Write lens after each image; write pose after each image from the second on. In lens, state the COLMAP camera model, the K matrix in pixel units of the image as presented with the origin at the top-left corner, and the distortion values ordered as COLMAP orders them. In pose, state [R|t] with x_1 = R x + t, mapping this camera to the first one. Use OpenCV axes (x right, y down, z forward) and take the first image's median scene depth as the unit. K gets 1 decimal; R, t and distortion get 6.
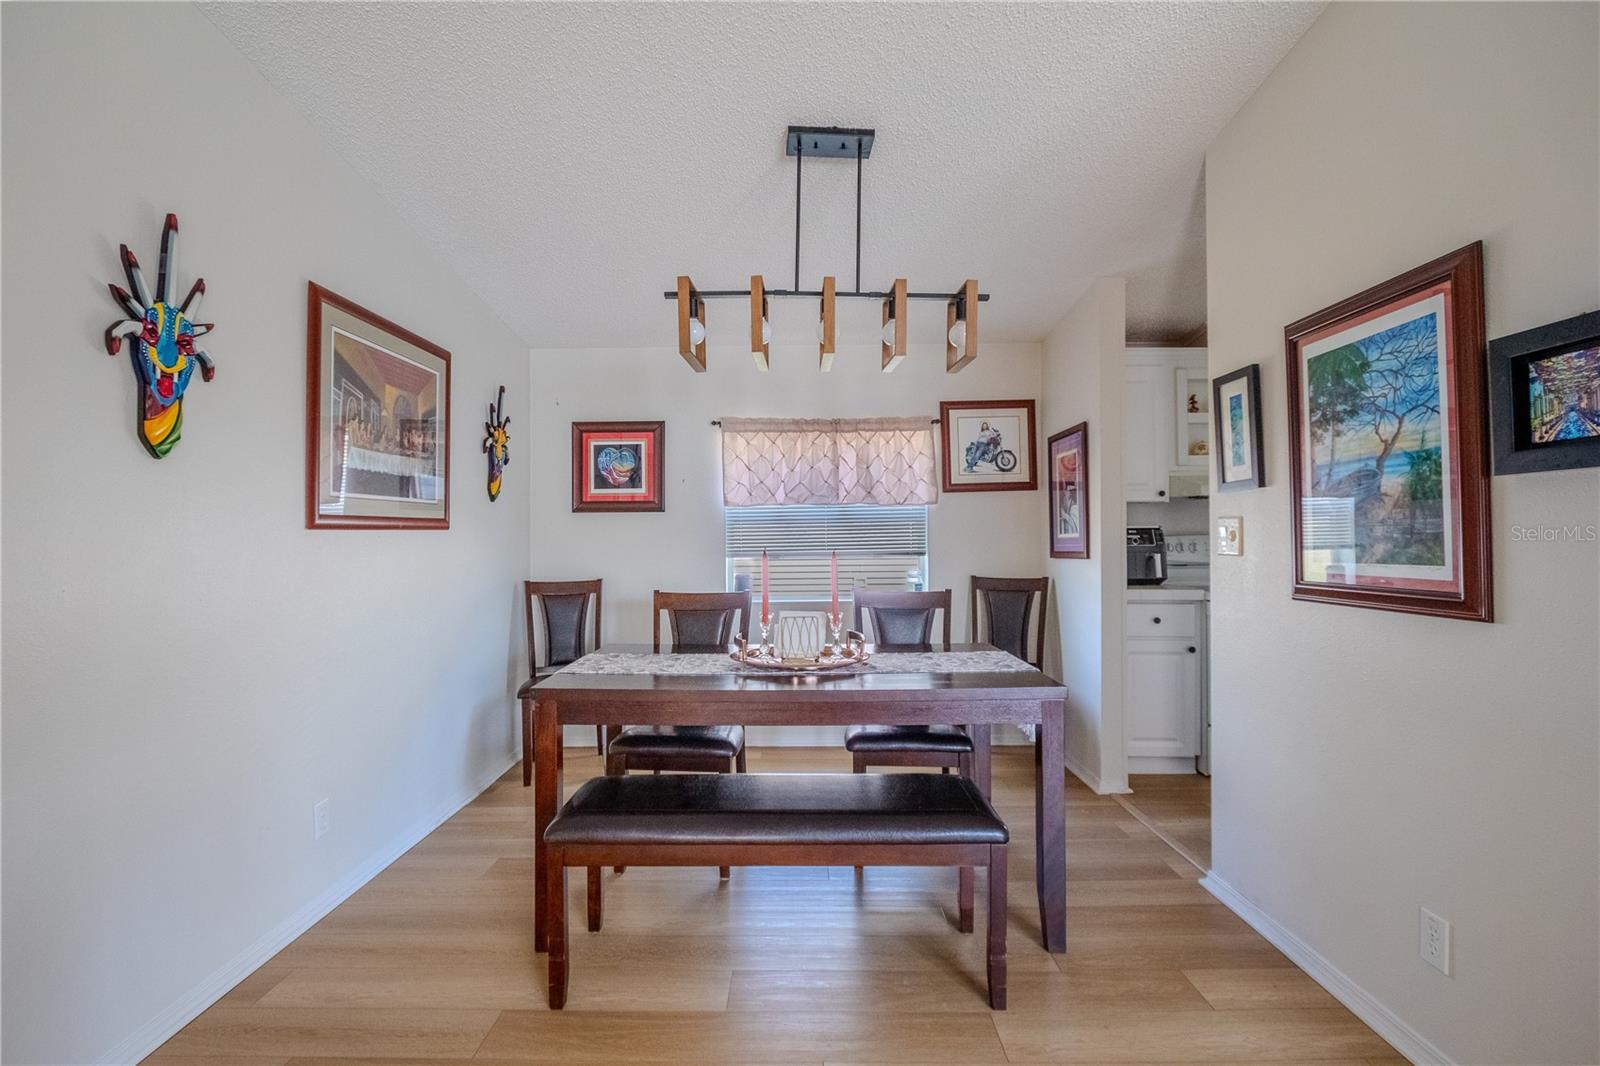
lens RADIAL K [[743.1, 0, 793.6], [0, 743.1, 531.6], [0, 0, 1]] dist [-0.006000, 0.000062]
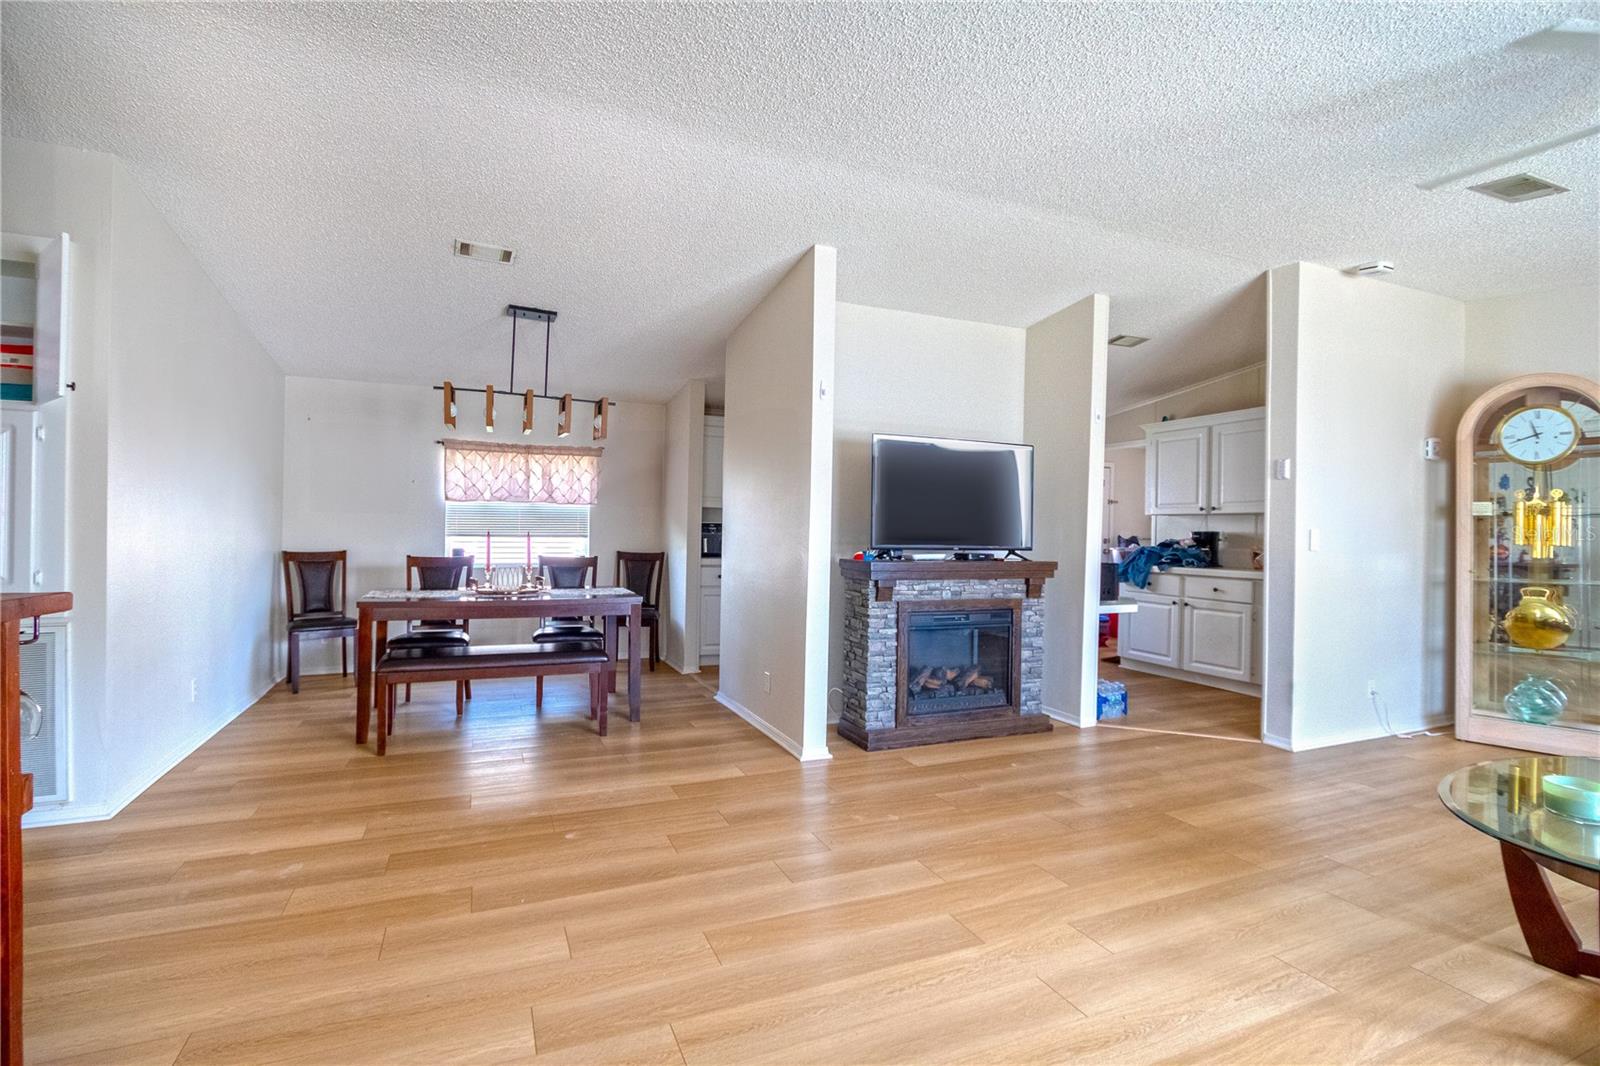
lens RADIAL K [[743.1, 0, 786.4], [0, 743.1, 529.0], [0, 0, 1]] dist [-0.006000, 0.000062]
pose [[0.918405, 0.021564, 0.395054, -0.070412], [-0.025497, 0.999664, 0.004706, -0.004604], [-0.394820, -0.014394, 0.918646, -0.771476]]
